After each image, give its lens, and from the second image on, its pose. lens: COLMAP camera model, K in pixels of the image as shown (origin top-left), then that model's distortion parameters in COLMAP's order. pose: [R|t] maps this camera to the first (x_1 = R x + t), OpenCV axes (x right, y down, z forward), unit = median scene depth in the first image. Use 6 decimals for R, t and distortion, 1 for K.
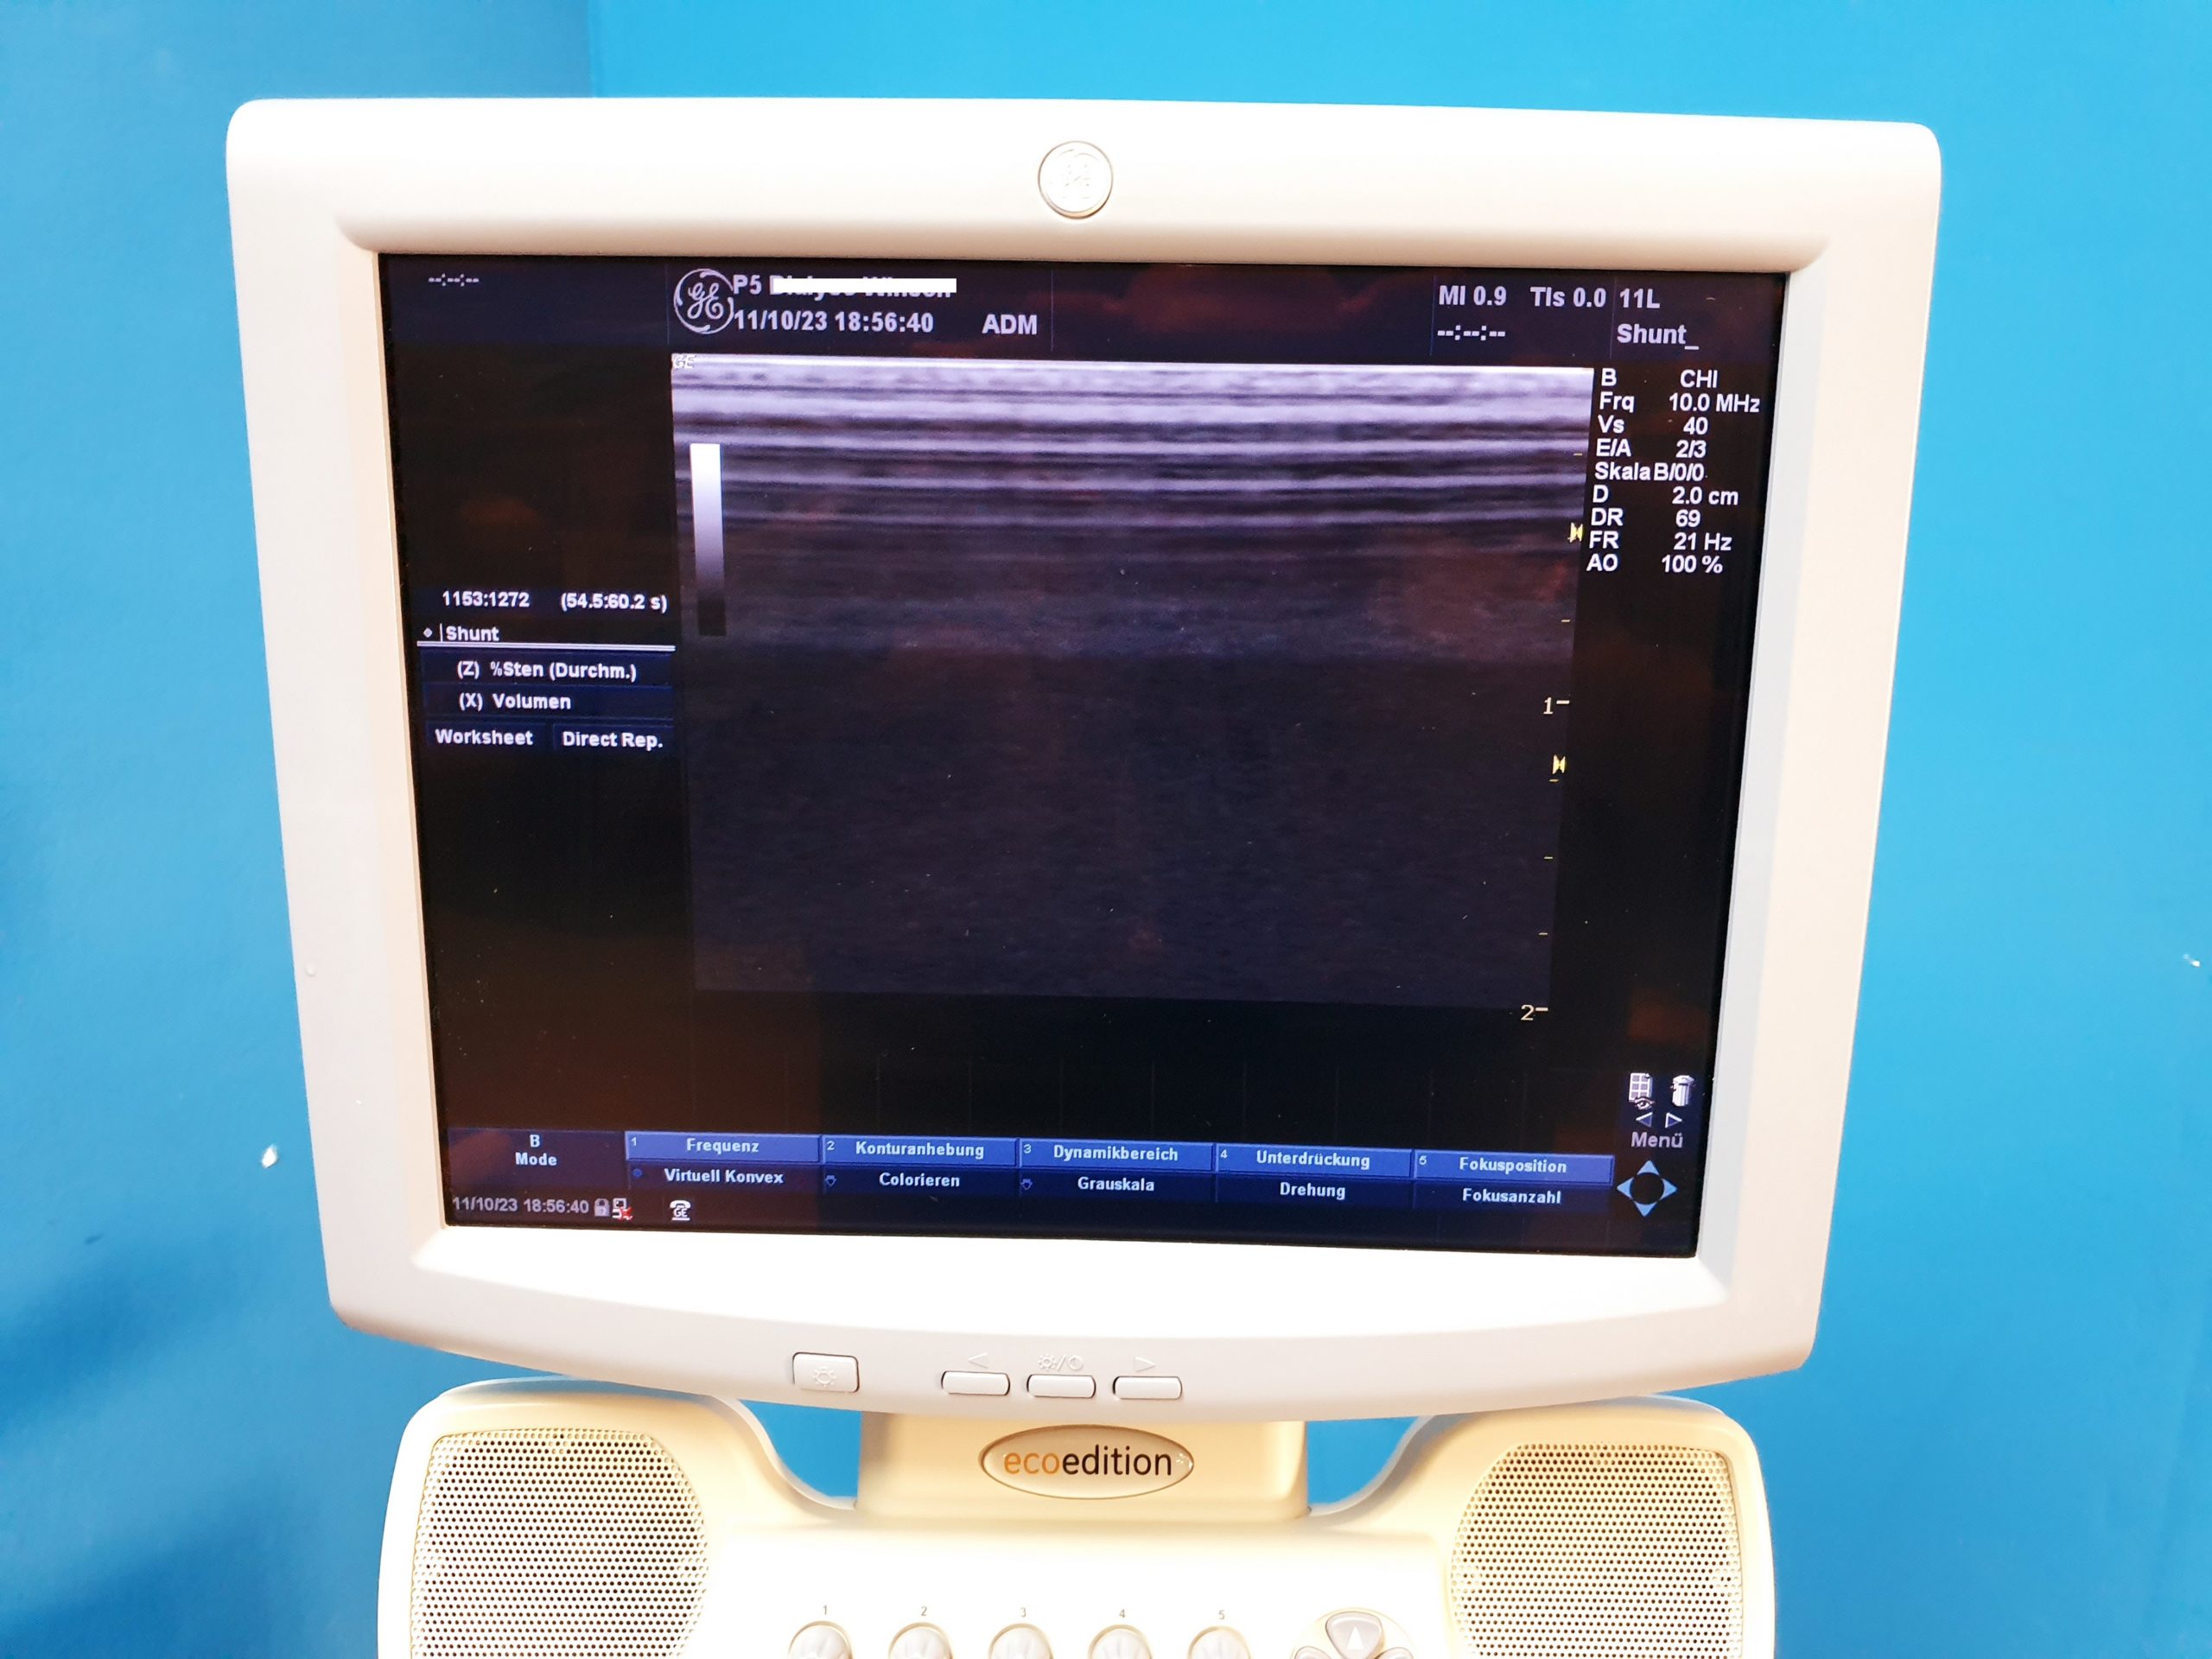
lens RADIAL K [[1681.0, 0, 1137.5], [0, 1681.0, 780.1], [0, 0, 1]] dist [-0.052461, 0.032056]
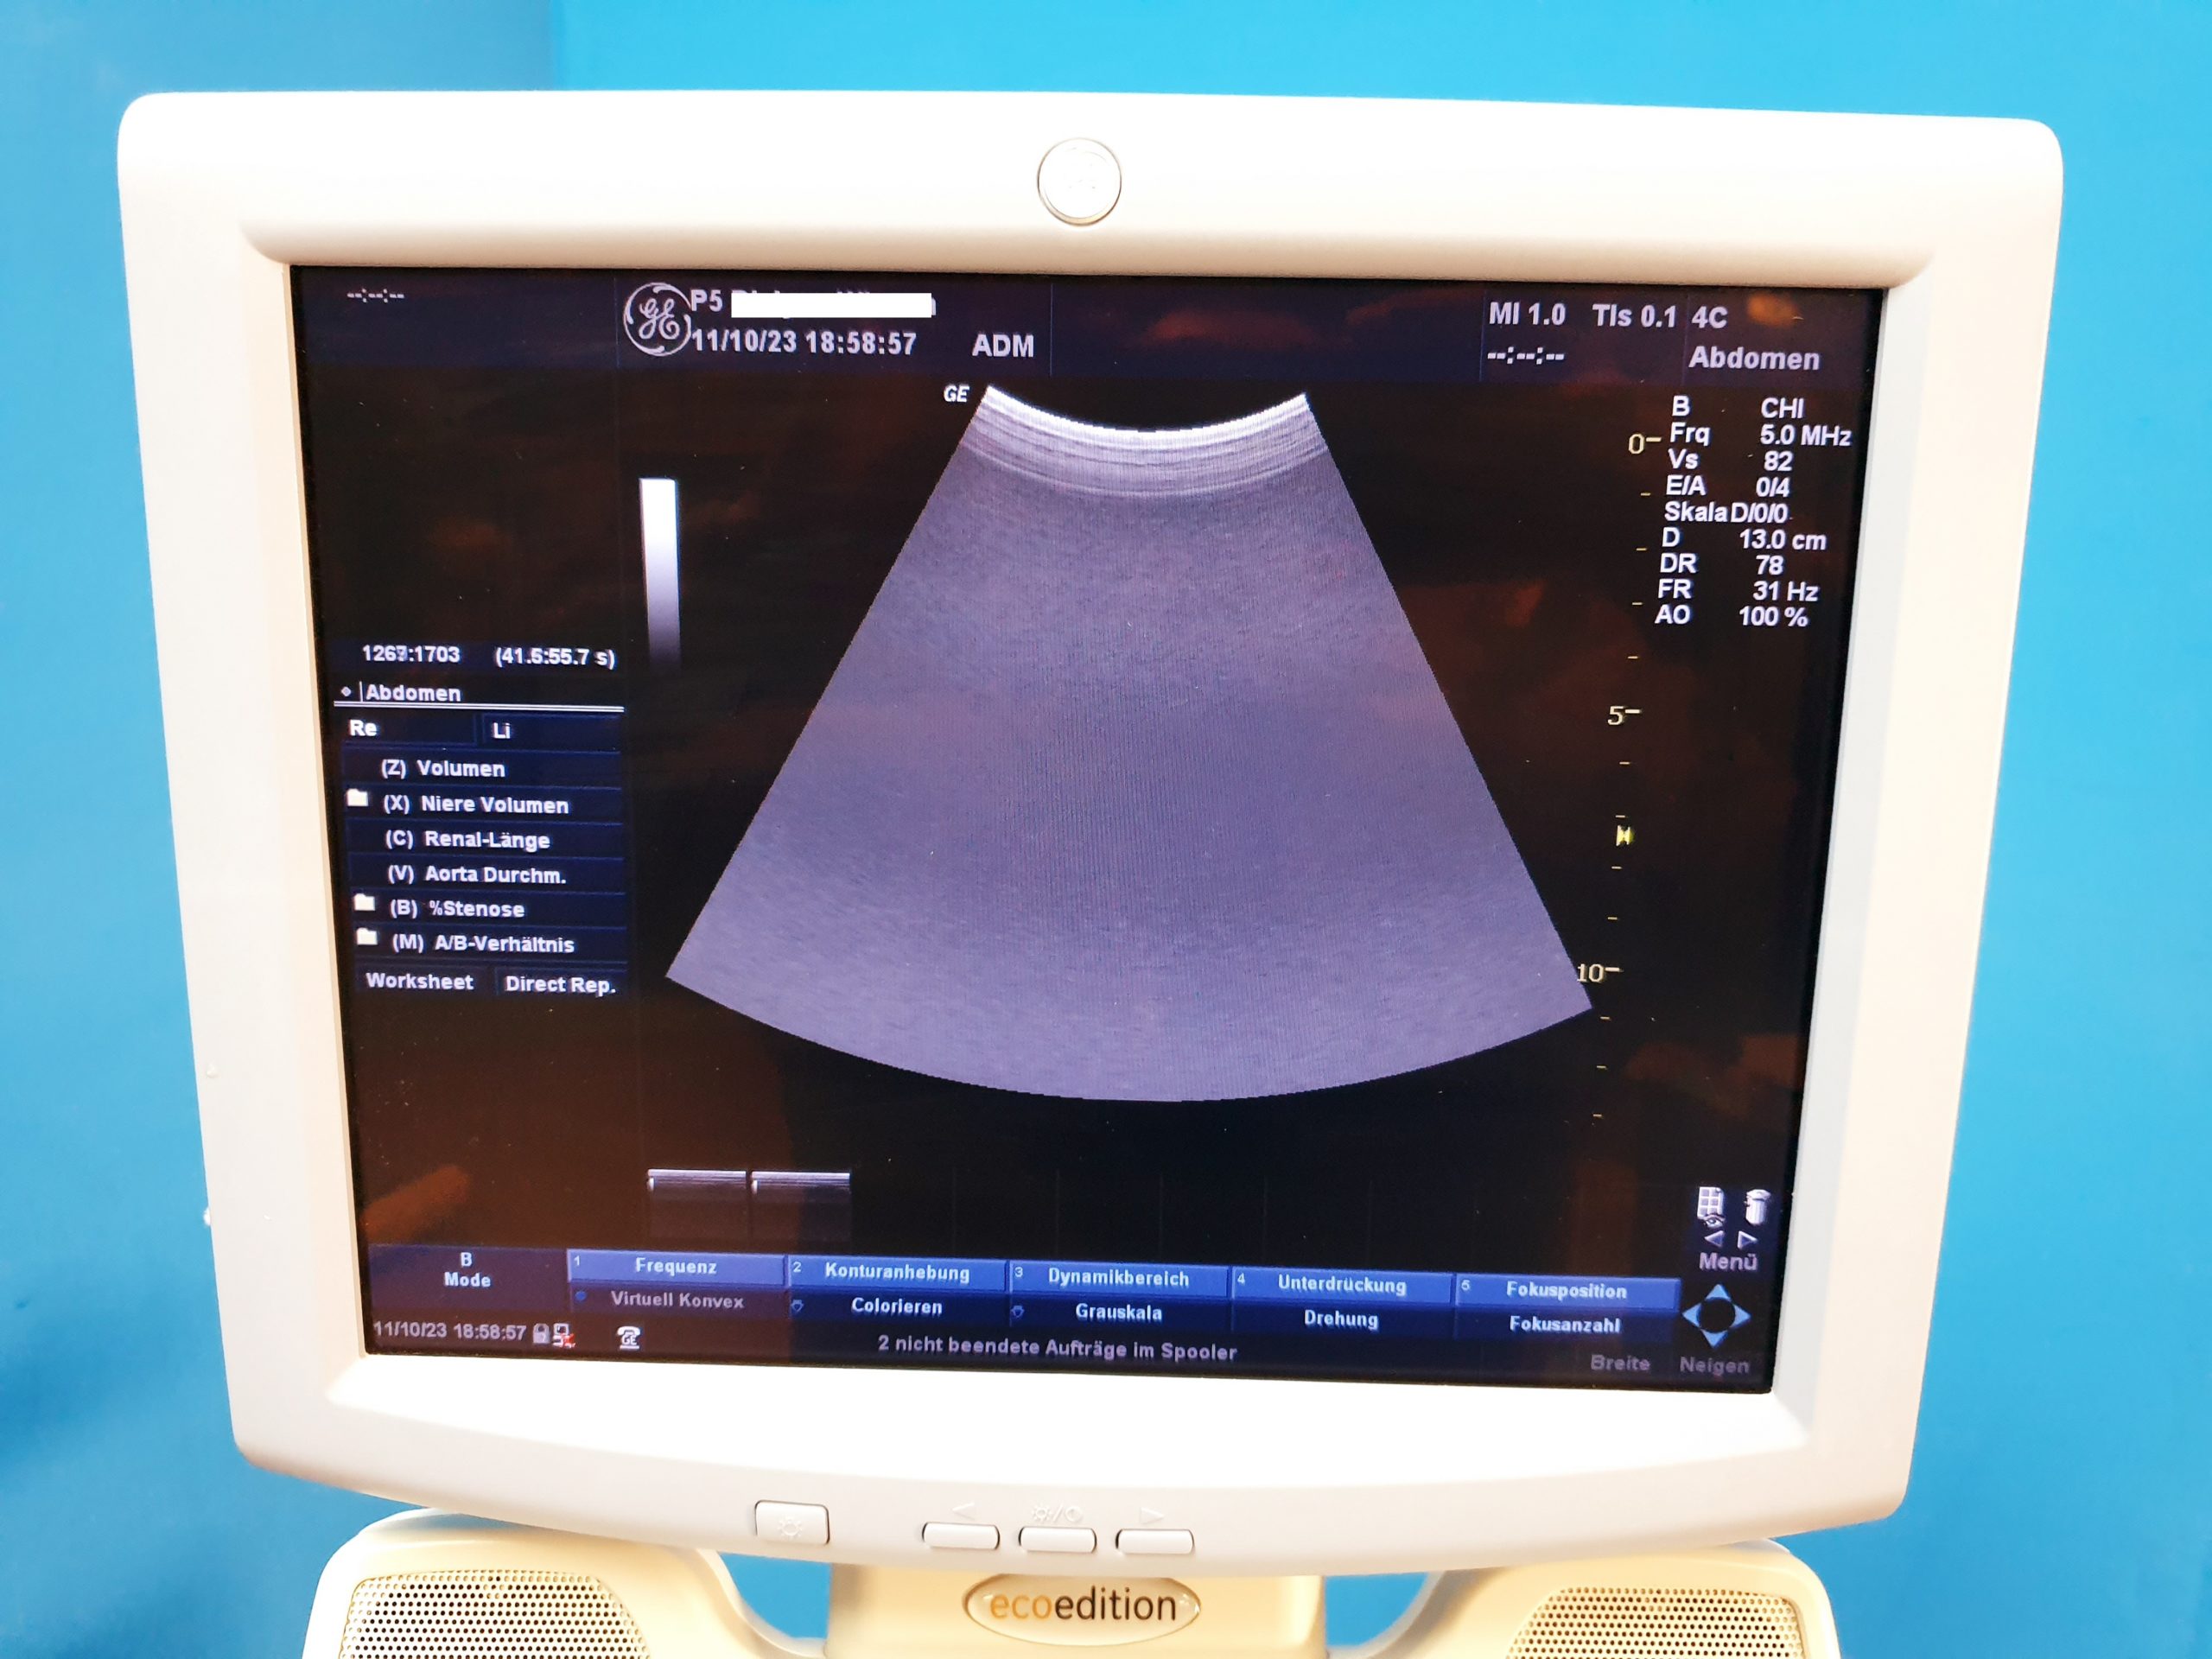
lens RADIAL K [[1681.0, 0, 1107.5], [0, 1681.0, 769.5], [0, 0, 1]] dist [-0.052461, 0.032056]
pose [[0.999995, 0.001098, -0.002905, -0.016776], [-0.001148, 0.999849, -0.017322, -0.030499], [0.002886, 0.017325, 0.999846, 0.110347]]
